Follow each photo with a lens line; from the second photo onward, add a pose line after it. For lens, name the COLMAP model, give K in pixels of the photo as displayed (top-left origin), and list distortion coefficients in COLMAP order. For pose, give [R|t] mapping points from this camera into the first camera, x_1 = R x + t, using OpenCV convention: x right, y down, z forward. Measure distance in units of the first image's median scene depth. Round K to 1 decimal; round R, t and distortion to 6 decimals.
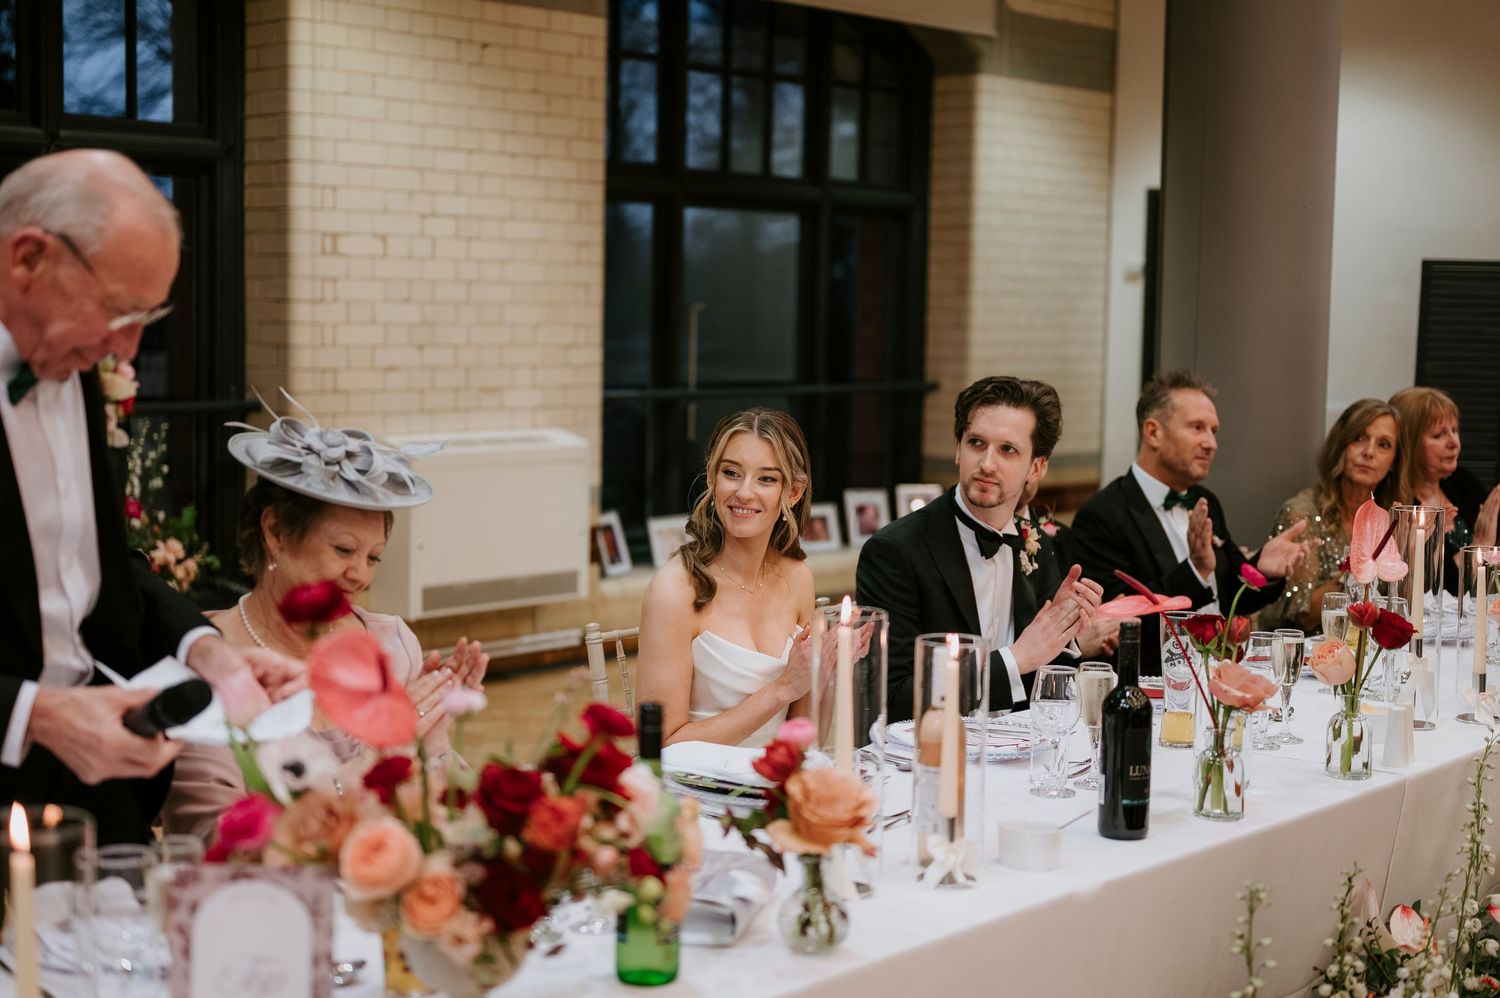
lens RADIAL K [[2122.7, 0, 750.0], [0, 2122.7, 499.0], [0, 0, 1]] dist [-0.016347, 0.030288]
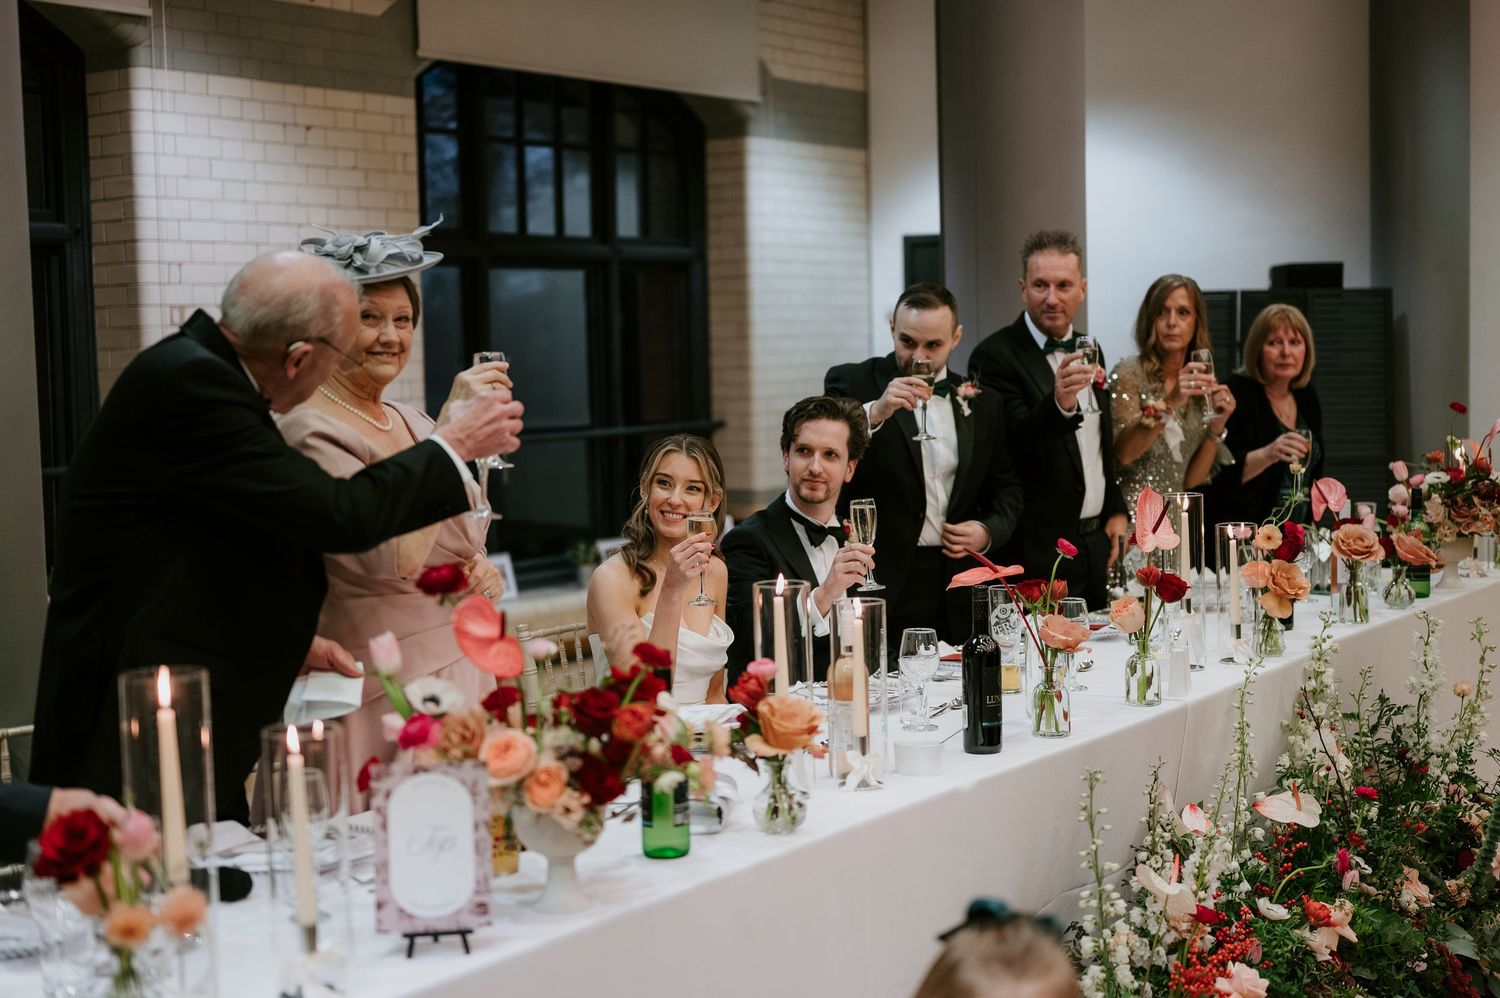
lens RADIAL K [[2122.7, 0, 750.0], [0, 2122.7, 499.0], [0, 0, 1]] dist [-0.016347, 0.030288]
pose [[0.991272, -0.049291, 0.122268, -0.046038], [0.051957, 0.998474, -0.018711, 0.008700], [-0.121159, 0.024901, 0.992321, -0.107823]]
